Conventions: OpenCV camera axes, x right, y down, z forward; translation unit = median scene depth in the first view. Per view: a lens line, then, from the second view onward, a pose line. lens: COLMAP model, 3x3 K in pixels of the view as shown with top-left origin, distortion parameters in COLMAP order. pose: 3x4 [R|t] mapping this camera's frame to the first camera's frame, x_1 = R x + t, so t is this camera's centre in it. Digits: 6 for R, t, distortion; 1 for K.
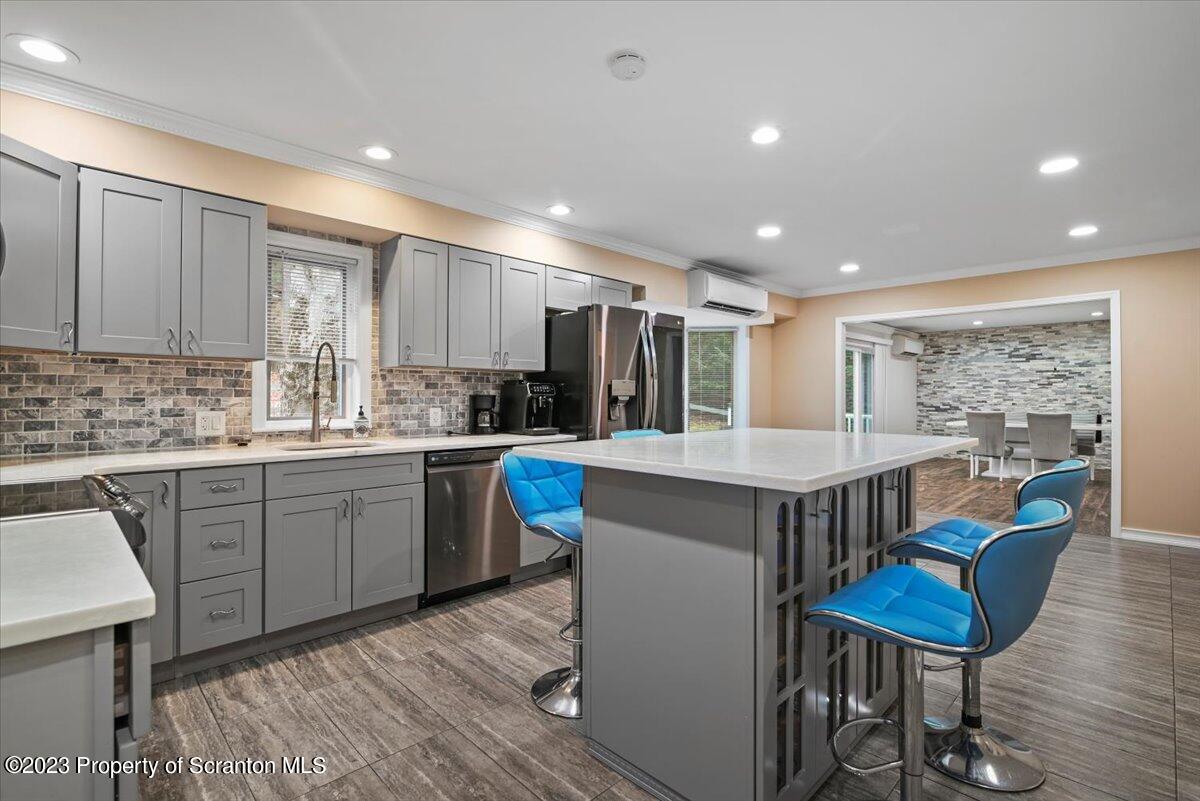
lens RADIAL K [[554.8, 0, 599.8], [0, 554.8, 395.8], [0, 0, 1]] dist [-0.010853, -0.000254]
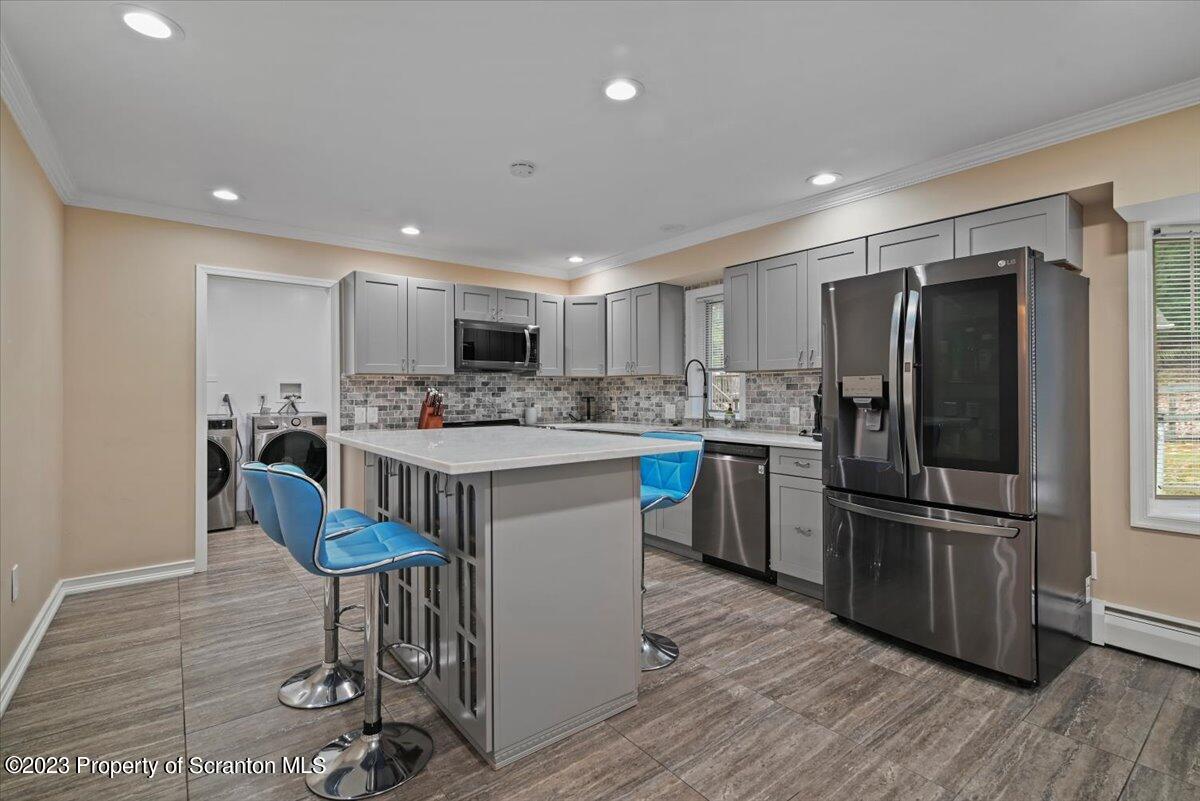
lens RADIAL K [[554.8, 0, 599.8], [0, 554.8, 395.8], [0, 0, 1]] dist [-0.010853, -0.000254]
pose [[-0.114416, 0.005964, -0.993415, 1.039447], [0.003178, 0.999979, 0.005638, -0.009780], [0.993428, -0.002513, -0.114432, 0.964409]]
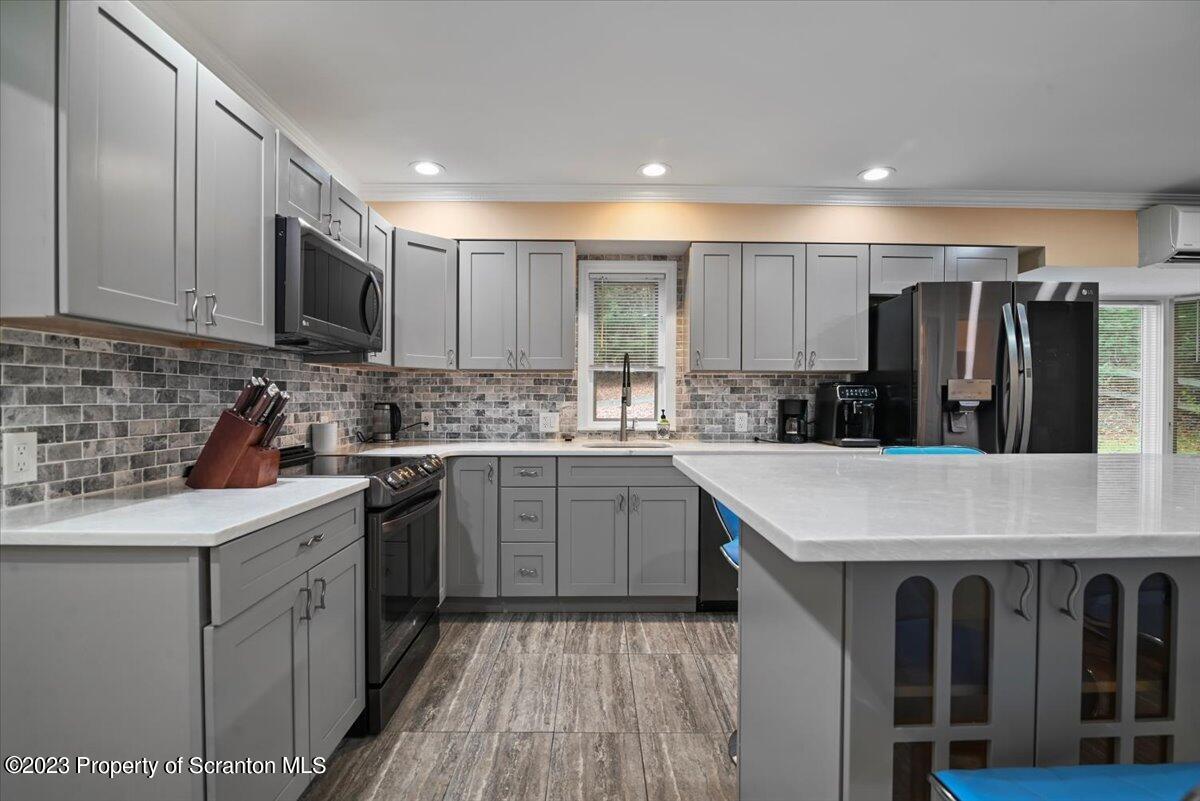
lens RADIAL K [[546.1, 0, 599.0], [0, 546.1, 407.4], [0, 0, 1]] dist [-0.024987, 0.003165]
pose [[0.720717, 0.008939, -0.693172, 0.242673], [-0.001067, 0.999930, 0.011785, 0.001653], [0.693229, -0.007754, 0.720676, 0.172800]]
